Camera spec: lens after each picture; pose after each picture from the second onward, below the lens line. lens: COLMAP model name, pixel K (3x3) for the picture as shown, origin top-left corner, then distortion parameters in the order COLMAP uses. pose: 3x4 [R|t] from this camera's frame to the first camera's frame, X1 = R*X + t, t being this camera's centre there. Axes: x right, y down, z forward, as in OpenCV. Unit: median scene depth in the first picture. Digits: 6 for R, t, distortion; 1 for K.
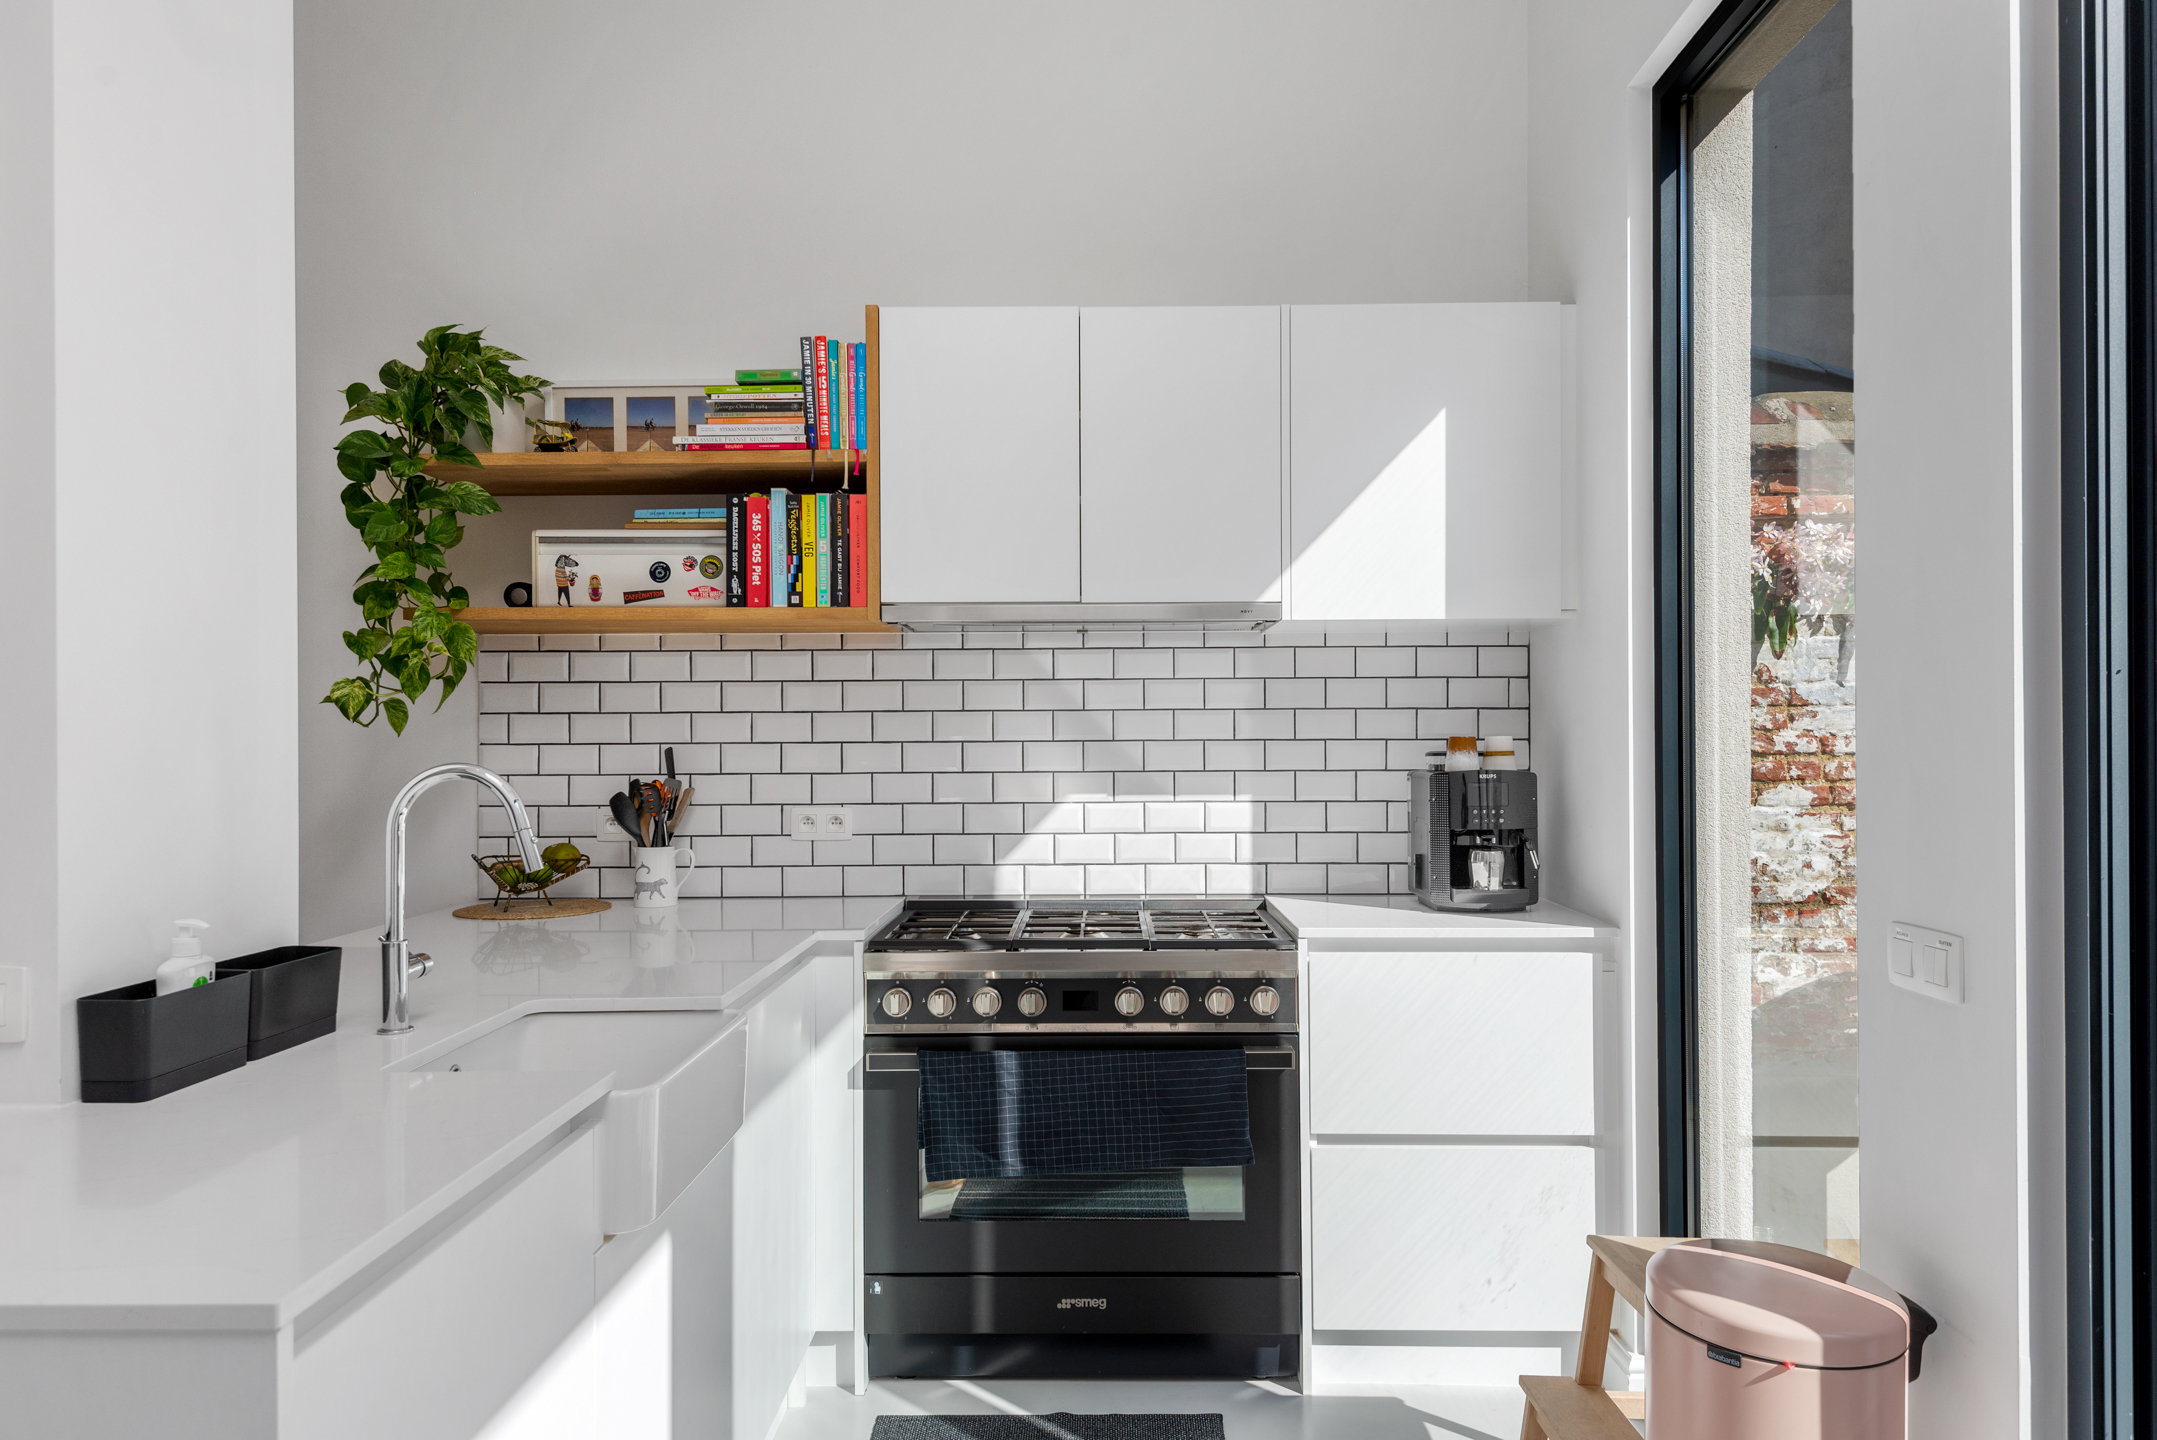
lens RADIAL K [[1330.2, 0, 1078.0], [0, 1330.2, 736.3], [0, 0, 1]] dist [0.038194, -0.006491]
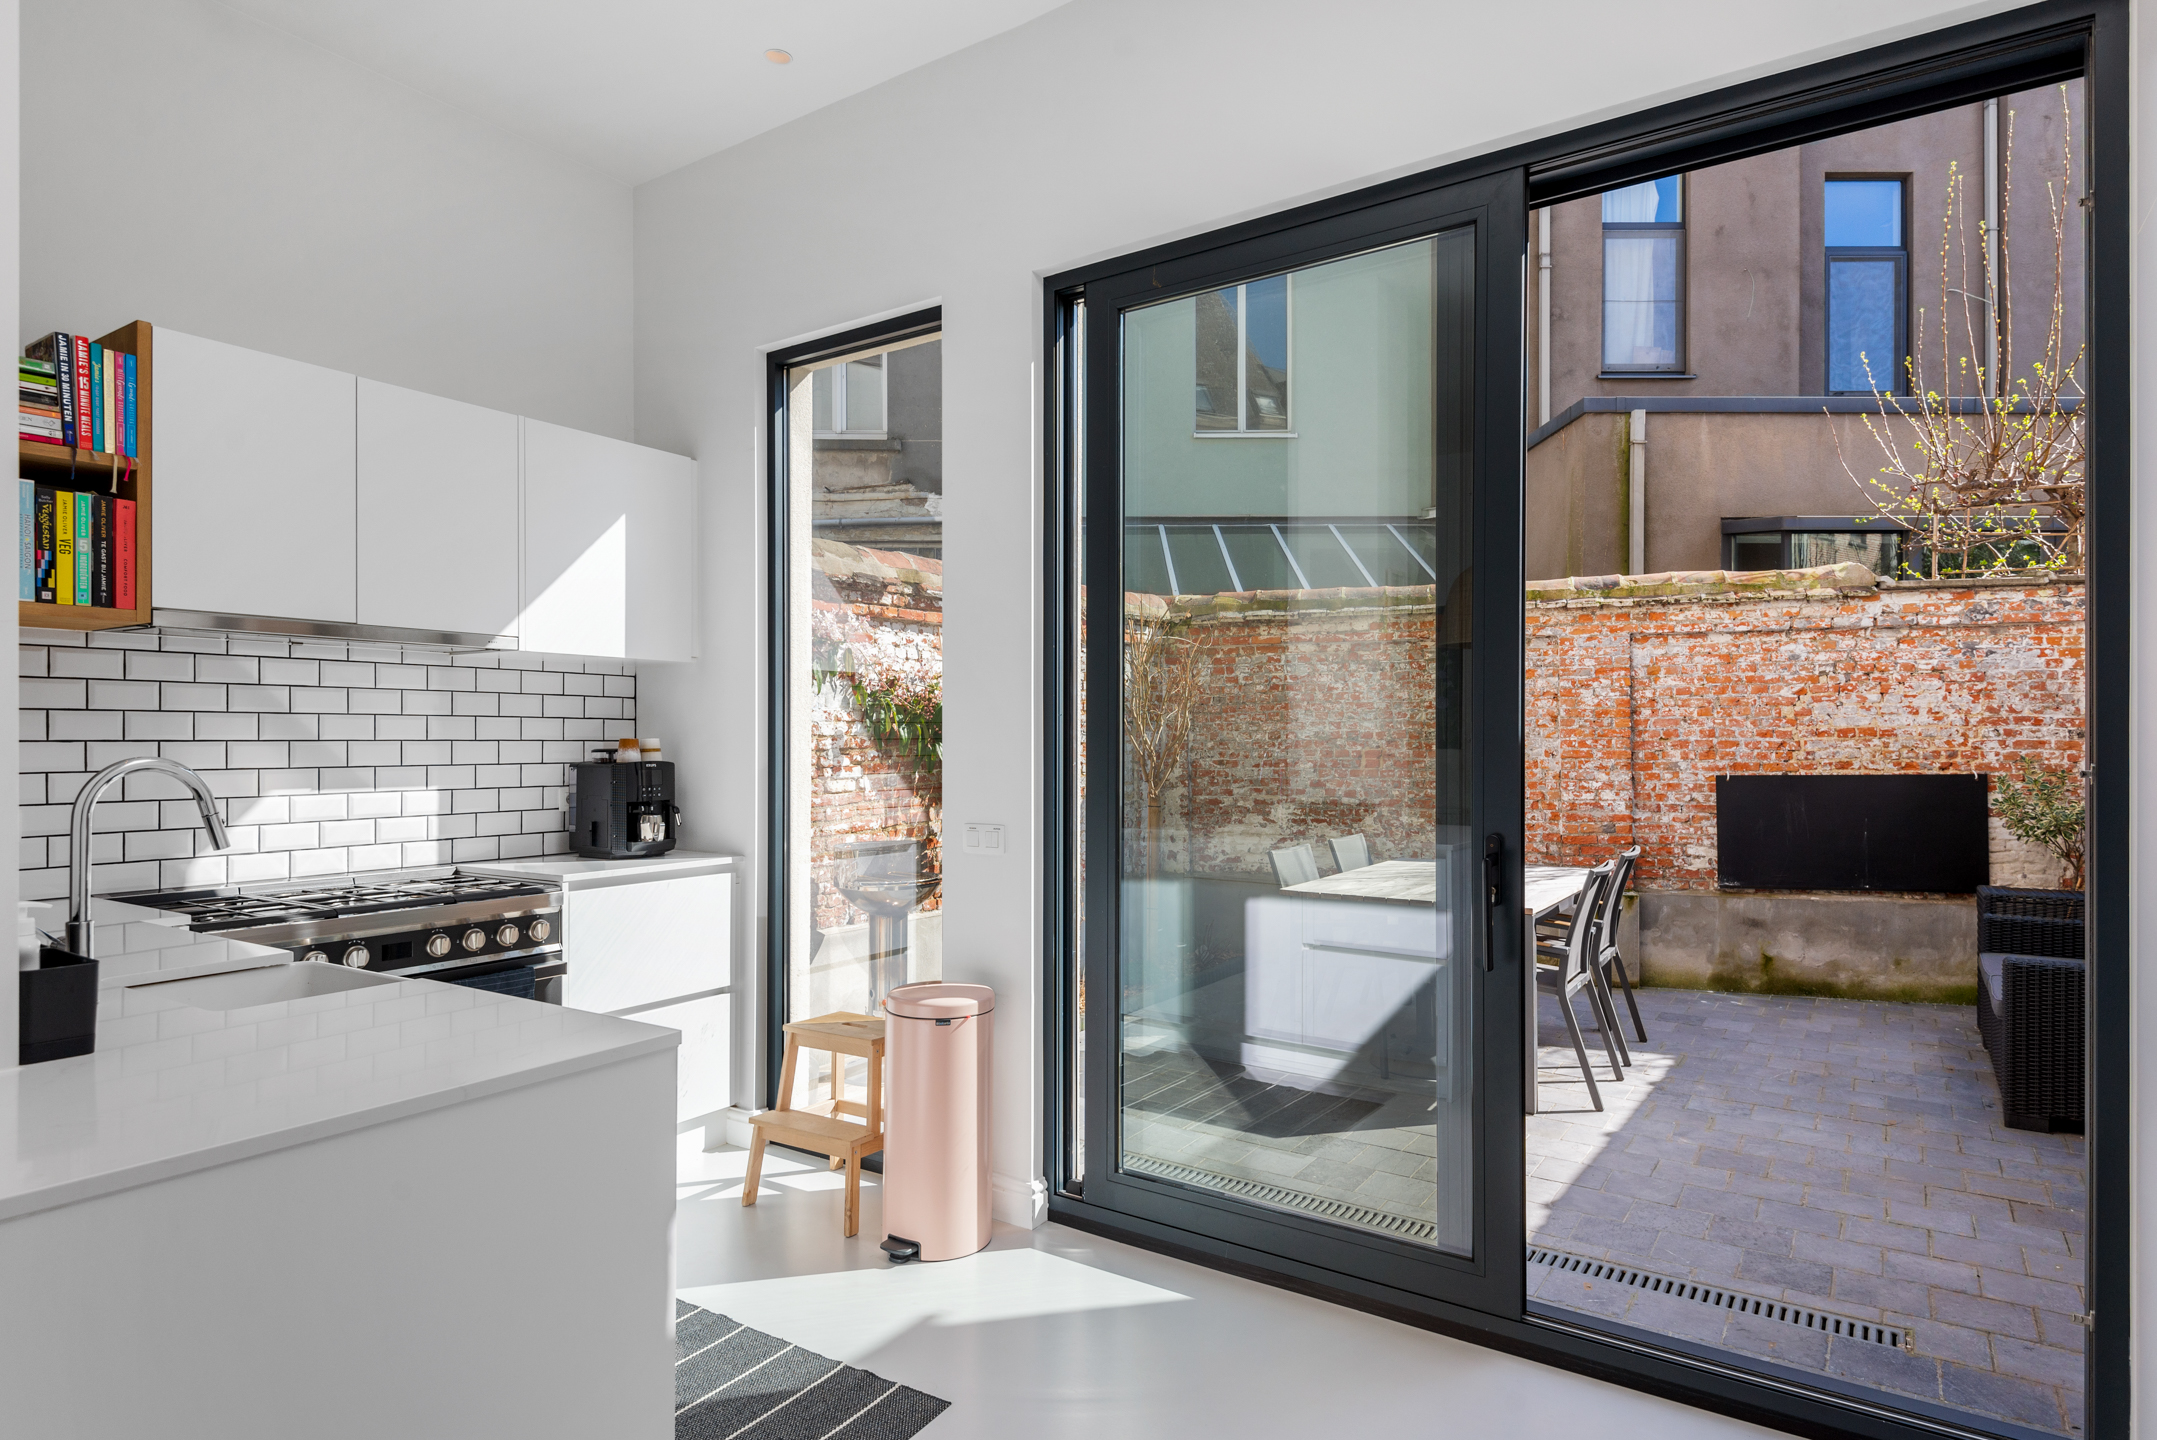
lens RADIAL K [[1214.7, 0, 1077.5], [0, 1214.7, 731.6], [0, 0, 1]] dist [0.016999, 0.001580]
pose [[0.539588, 0.010309, 0.841866, -0.565277], [-0.003434, 0.999944, -0.010043, 0.004339], [-0.841922, 0.002528, 0.539593, -0.129684]]
